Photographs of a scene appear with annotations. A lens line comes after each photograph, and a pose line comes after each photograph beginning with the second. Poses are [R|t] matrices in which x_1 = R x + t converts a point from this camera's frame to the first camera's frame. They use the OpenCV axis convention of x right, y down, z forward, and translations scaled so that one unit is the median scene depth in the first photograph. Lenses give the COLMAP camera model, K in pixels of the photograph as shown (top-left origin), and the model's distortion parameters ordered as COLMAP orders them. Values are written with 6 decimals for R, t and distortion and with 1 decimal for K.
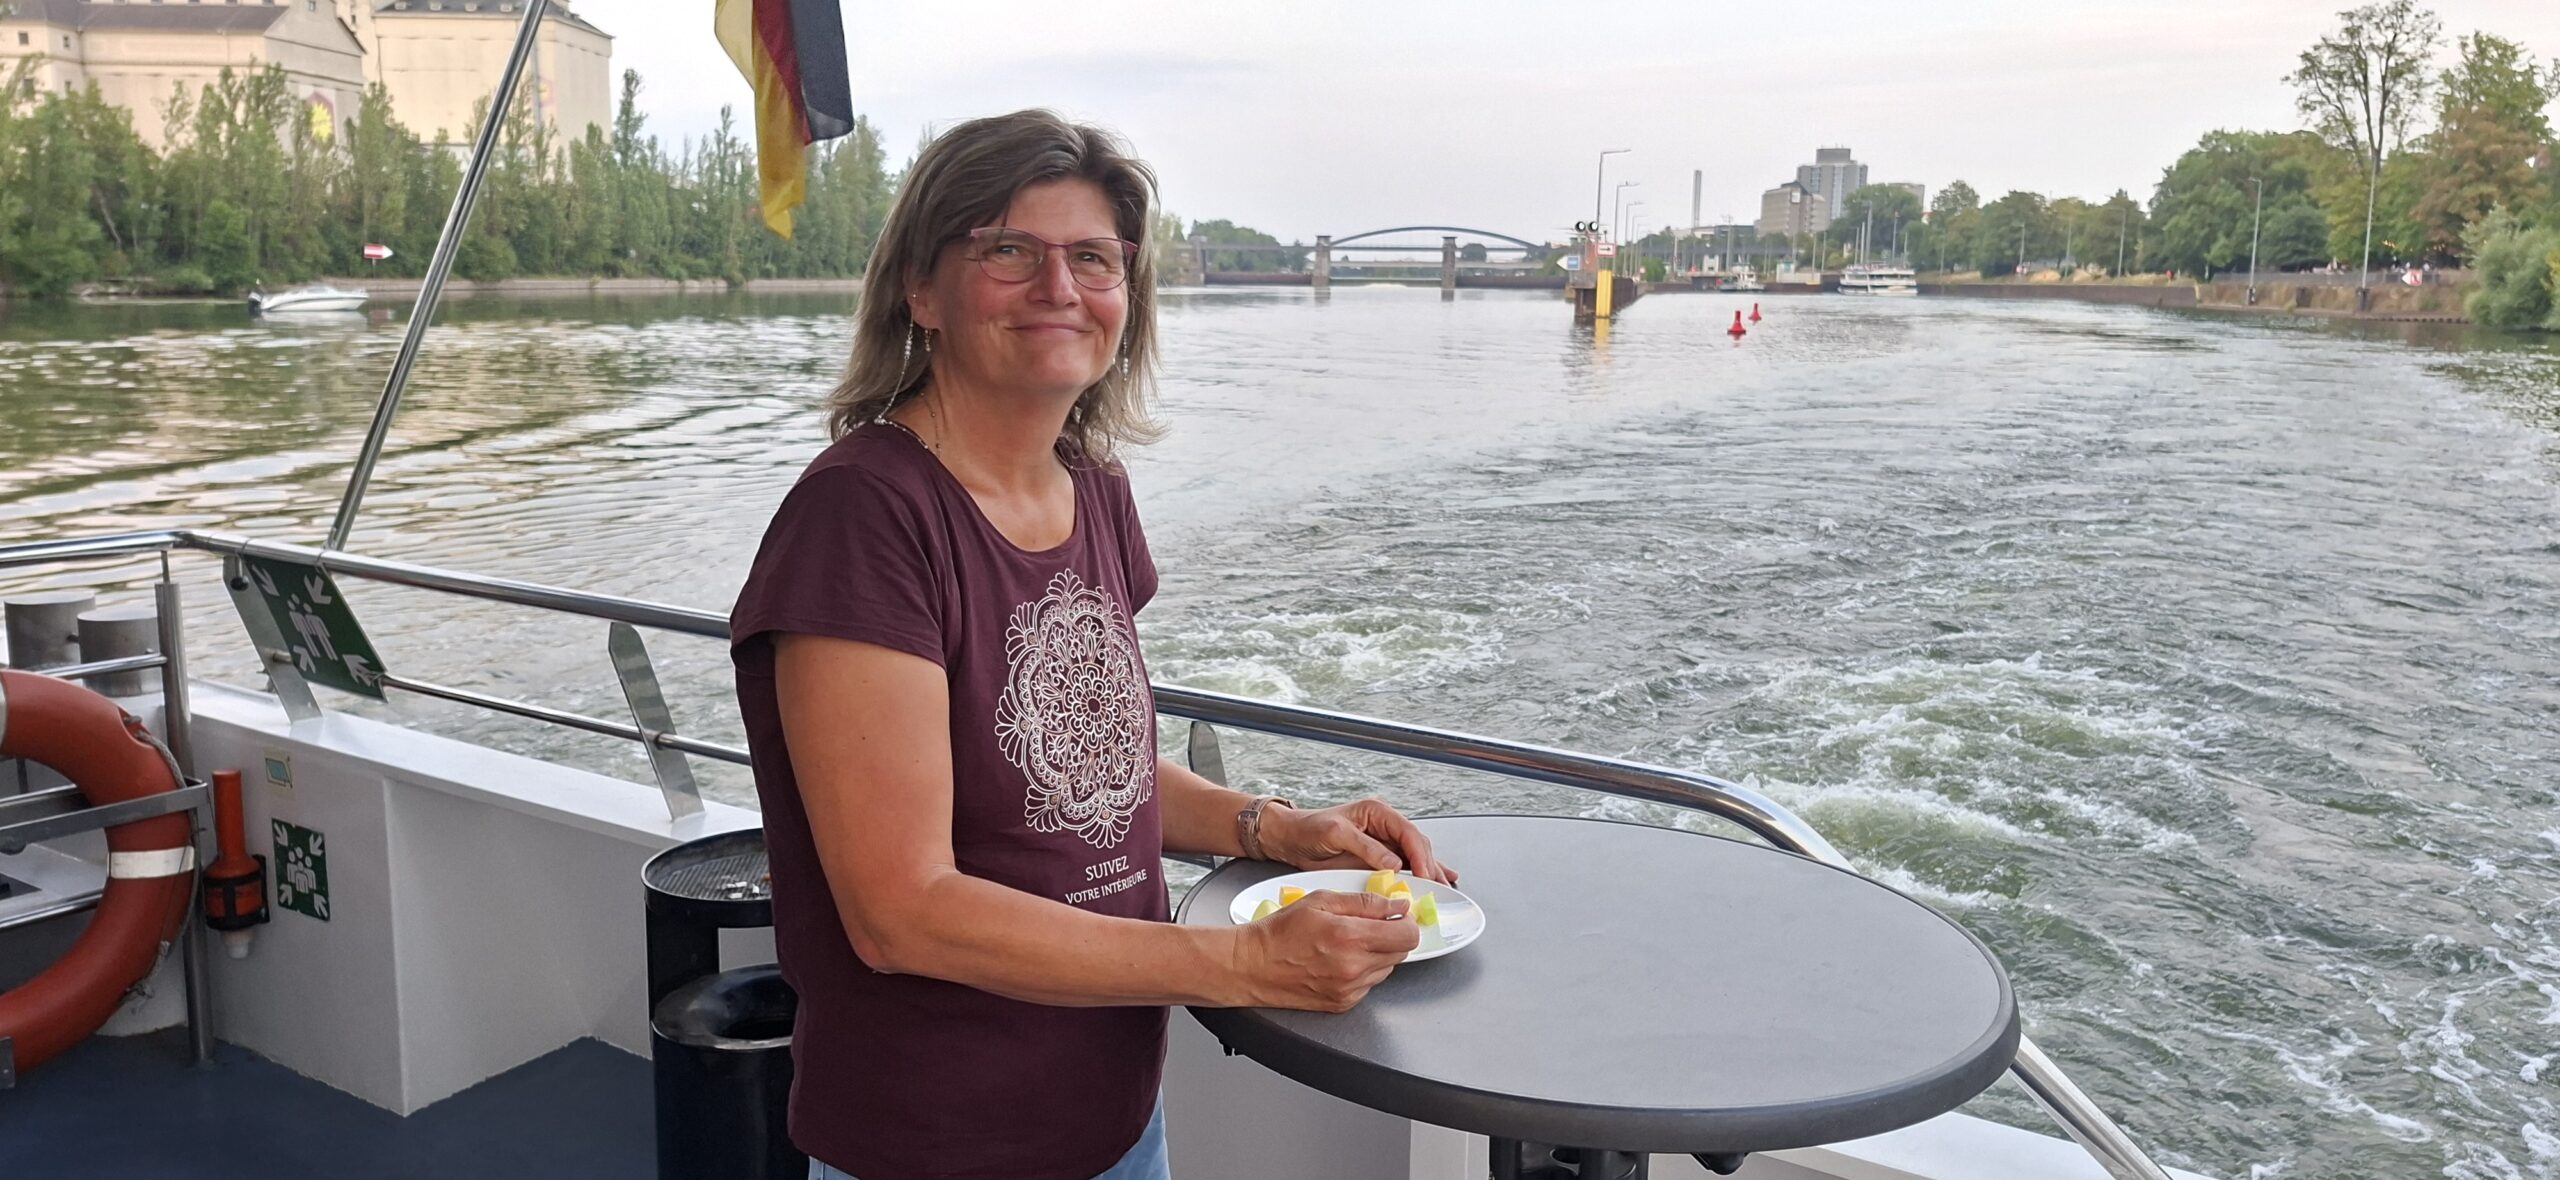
lens RADIAL K [[1838.9, 0, 1275.5], [0, 1838.9, 582.8], [0, 0, 1]] dist [0.076761, -0.089346]
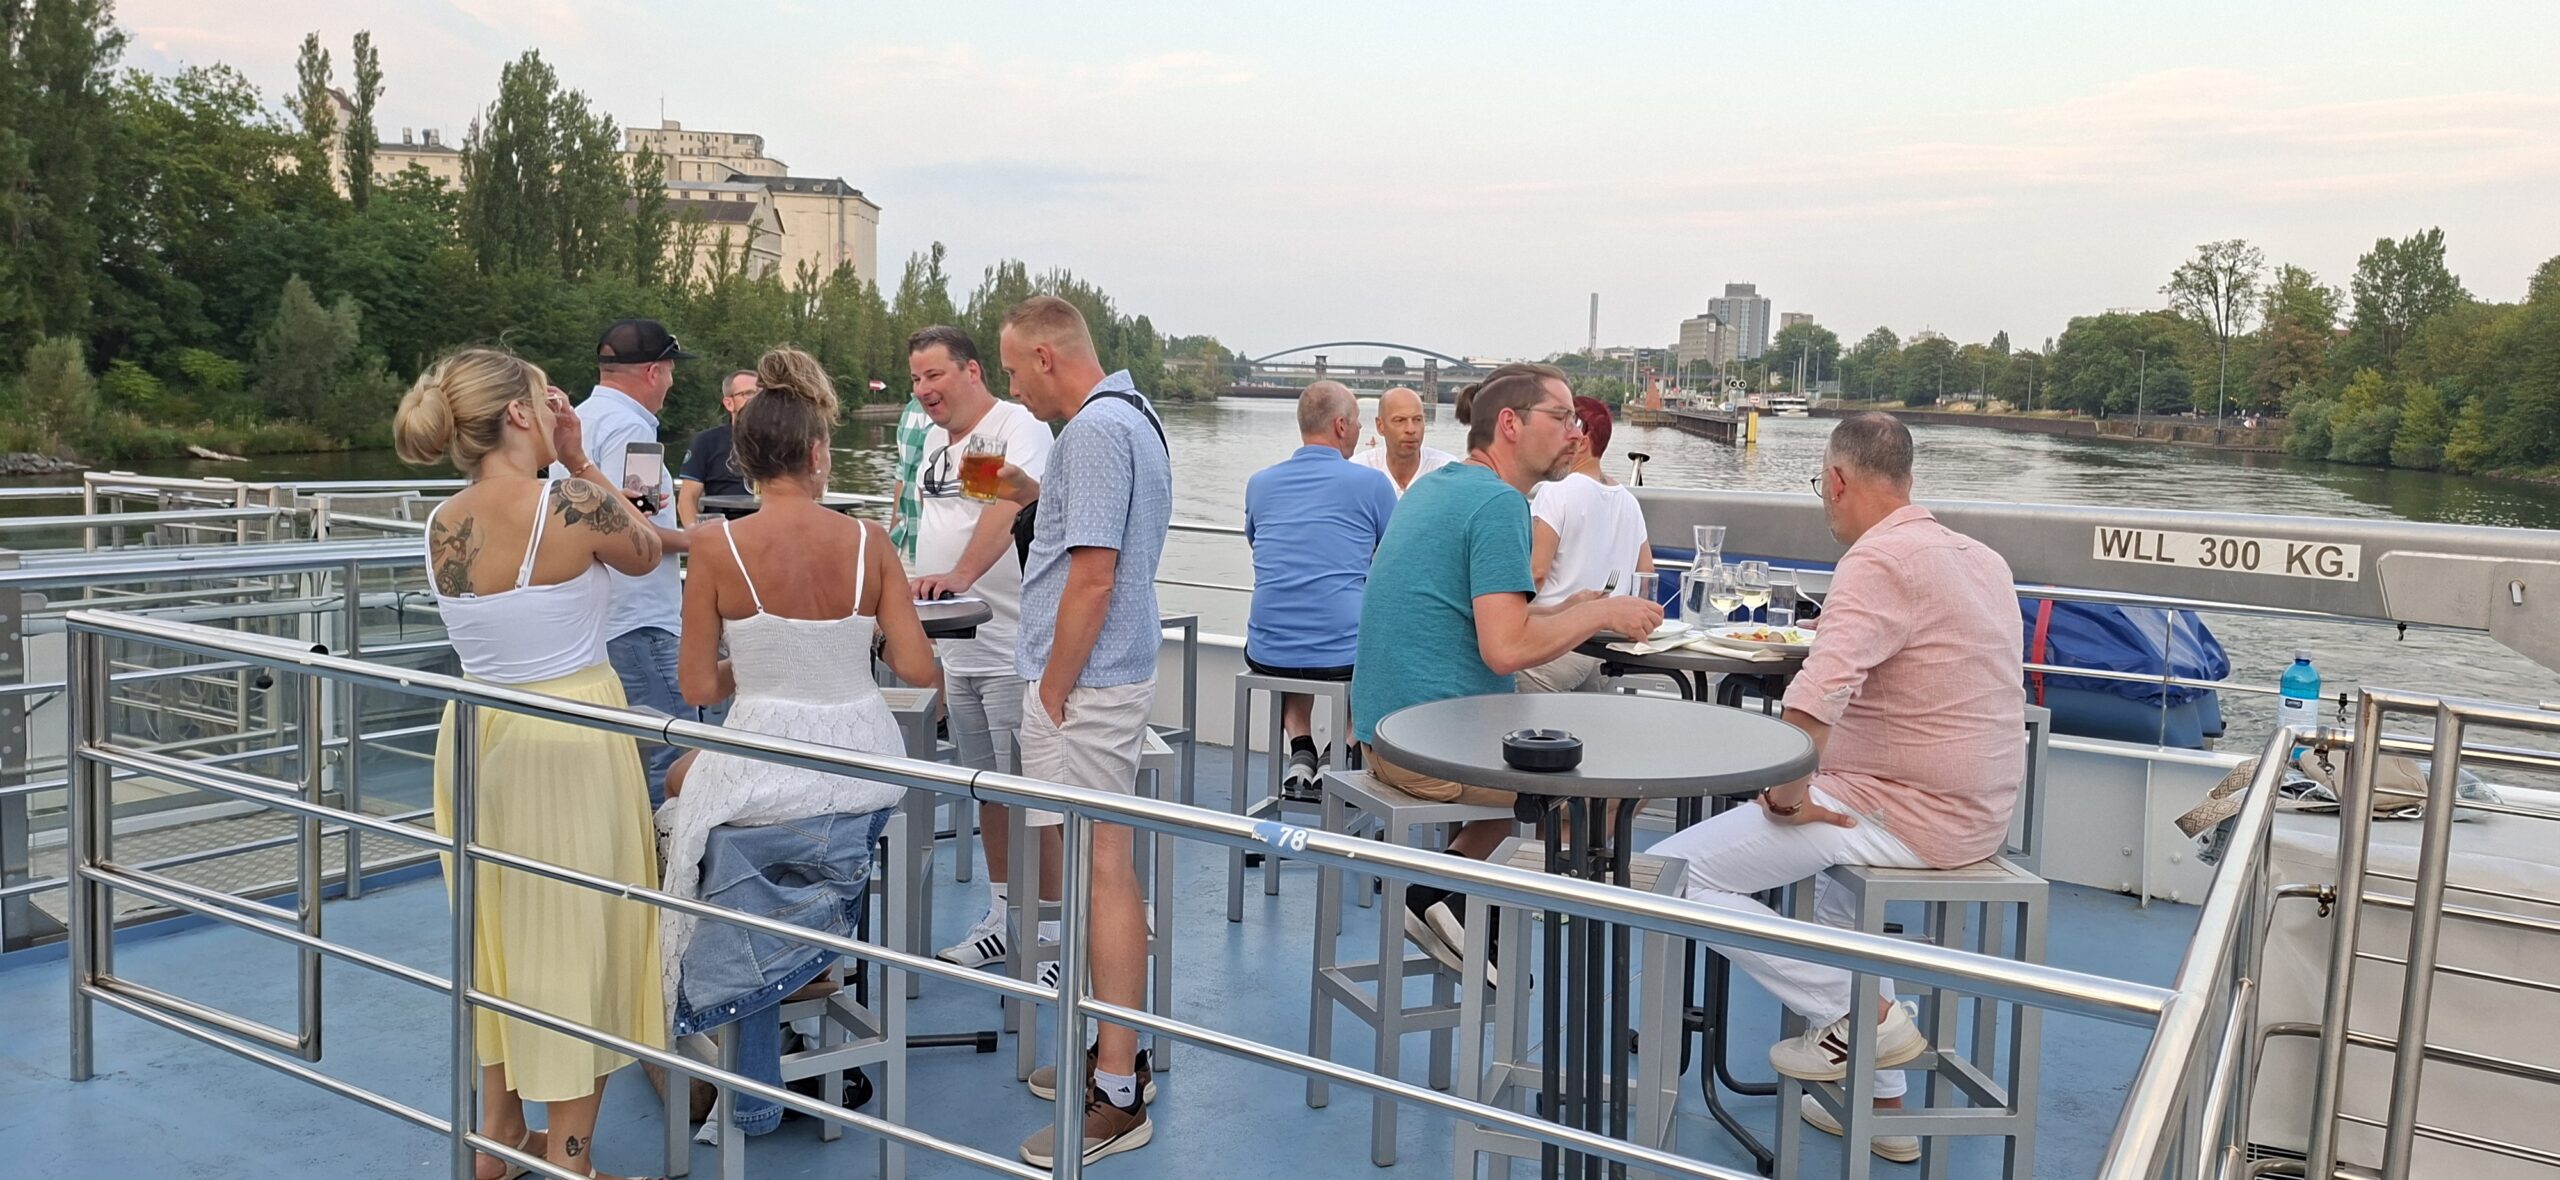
lens RADIAL K [[1838.9, 0, 1290.3], [0, 1838.9, 585.4], [0, 0, 1]] dist [0.076761, -0.089346]
pose [[0.997193, 0.006908, 0.074559, -0.226931], [-0.002801, 0.998480, -0.055050, 0.044115], [-0.074826, 0.054687, 0.995696, -0.358164]]
